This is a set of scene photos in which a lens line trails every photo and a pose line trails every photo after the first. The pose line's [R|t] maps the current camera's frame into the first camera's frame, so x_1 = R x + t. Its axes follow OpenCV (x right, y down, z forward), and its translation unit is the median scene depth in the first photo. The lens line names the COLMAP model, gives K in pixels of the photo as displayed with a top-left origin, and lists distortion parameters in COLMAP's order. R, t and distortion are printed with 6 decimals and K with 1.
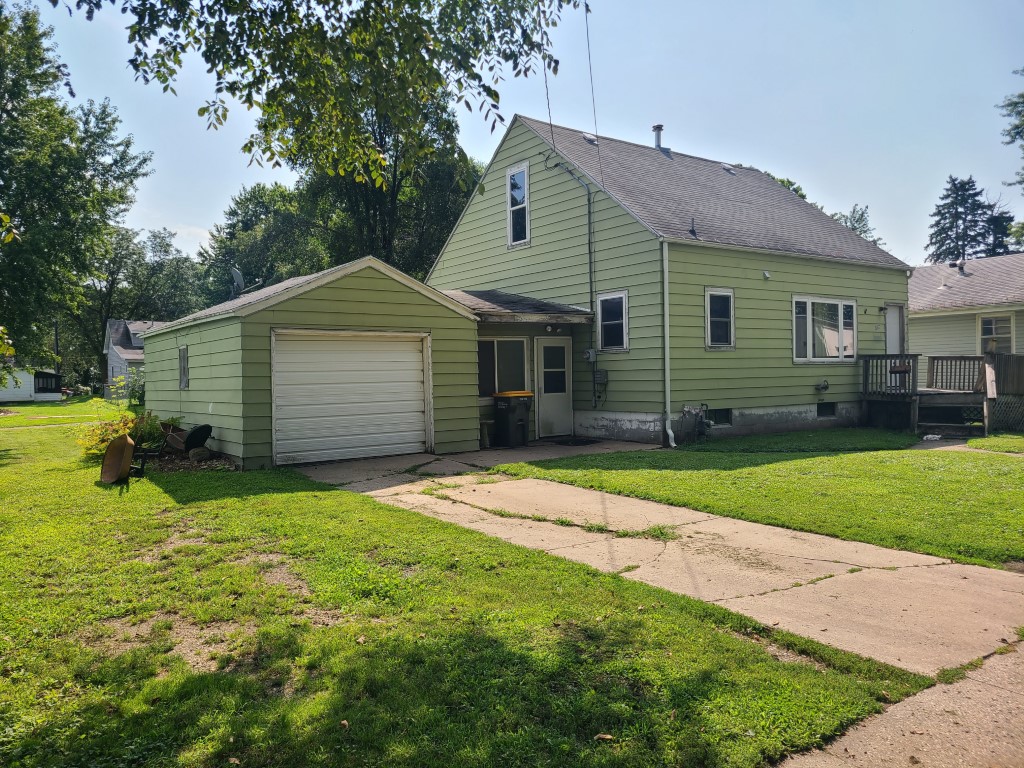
lens RADIAL K [[772.4, 0, 512.6], [0, 772.4, 383.9], [0, 0, 1]] dist [0.041401, -0.000771]
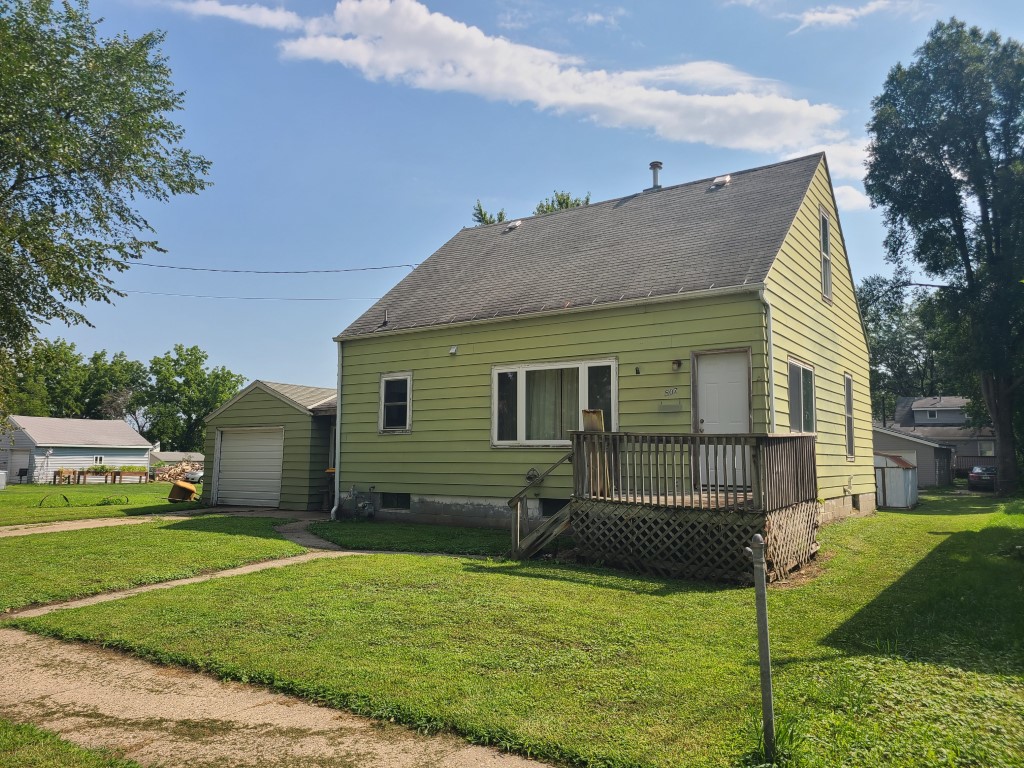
lens RADIAL K [[772.4, 0, 509.4], [0, 772.4, 381.1], [0, 0, 1]] dist [0.041401, -0.000771]
pose [[0.329888, -0.074720, -0.941058, 1.249609], [-0.018191, 0.996174, -0.085473, -0.028486], [0.943845, 0.045315, 0.327267, 0.795977]]
